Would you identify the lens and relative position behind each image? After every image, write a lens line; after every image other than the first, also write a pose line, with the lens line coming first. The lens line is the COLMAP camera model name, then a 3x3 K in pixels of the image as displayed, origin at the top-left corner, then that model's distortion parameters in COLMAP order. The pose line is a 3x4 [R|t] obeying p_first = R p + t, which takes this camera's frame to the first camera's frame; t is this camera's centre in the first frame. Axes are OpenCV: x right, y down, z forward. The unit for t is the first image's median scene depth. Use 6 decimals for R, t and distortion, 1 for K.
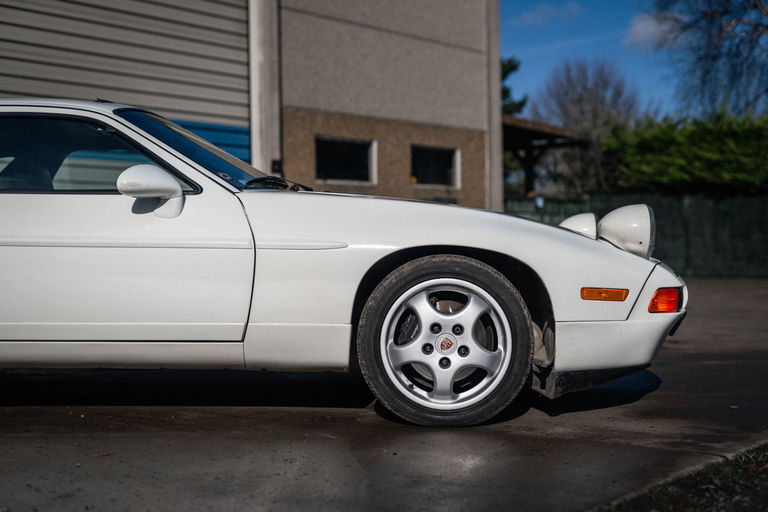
lens RADIAL K [[1061.7, 0, 384.0], [0, 1061.7, 256.0], [0, 0, 1]] dist [0.003964, 0.024752]
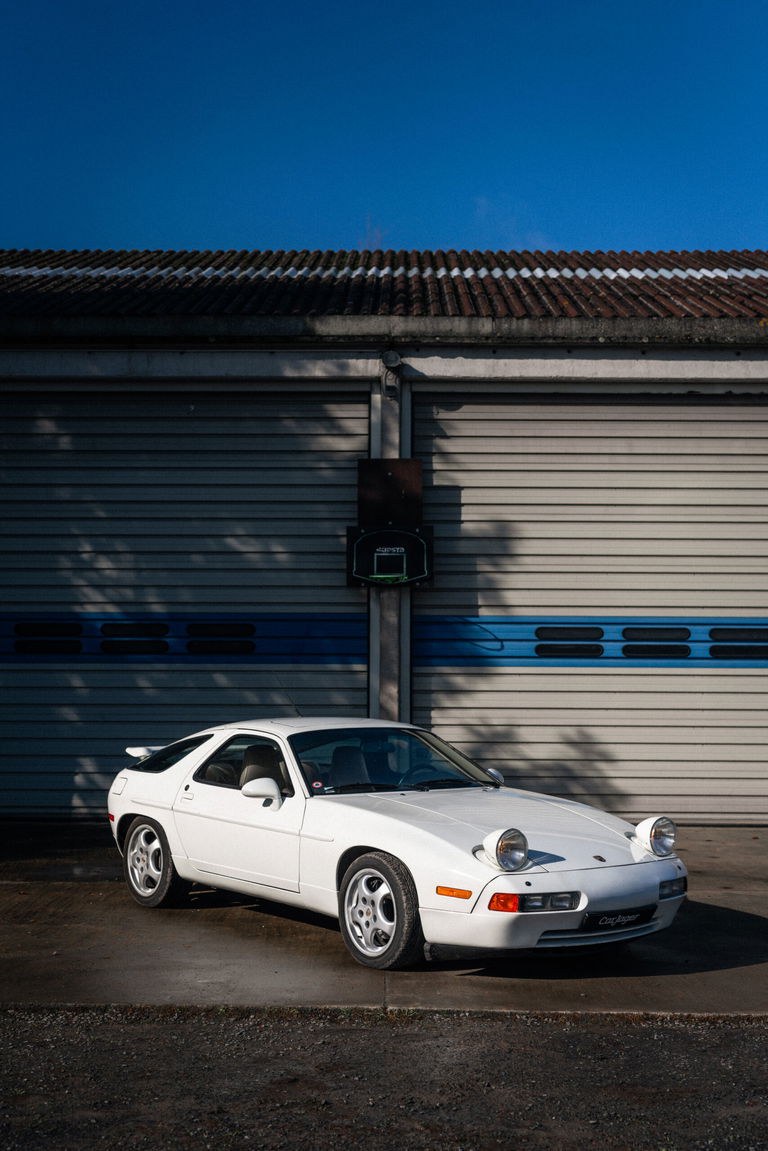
lens RADIAL K [[1591.2, 0, 380.8], [0, 1591.2, 596.3], [0, 0, 1]] dist [0.003964, 0.024752]
pose [[0.616910, -0.014475, -0.786901, 1.835255], [-0.025194, 0.998955, -0.038127, -0.277411], [0.786630, 0.043346, 0.615901, -0.404477]]
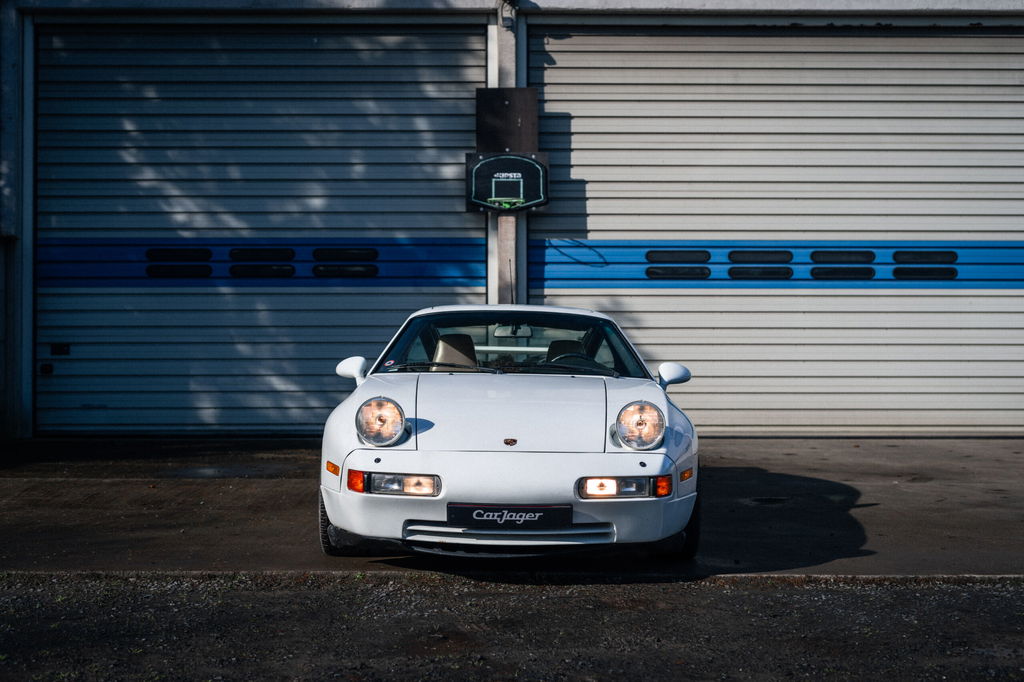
lens RADIAL K [[1385.6, 0, 512.0], [0, 1385.6, 341.0], [0, 0, 1]] dist [0.010483, -0.041096]
pose [[0.635711, 0.015049, -0.771780, 1.508088], [-0.020124, 0.999793, 0.002919, -0.118063], [0.771665, 0.013676, 0.635882, -0.213886]]
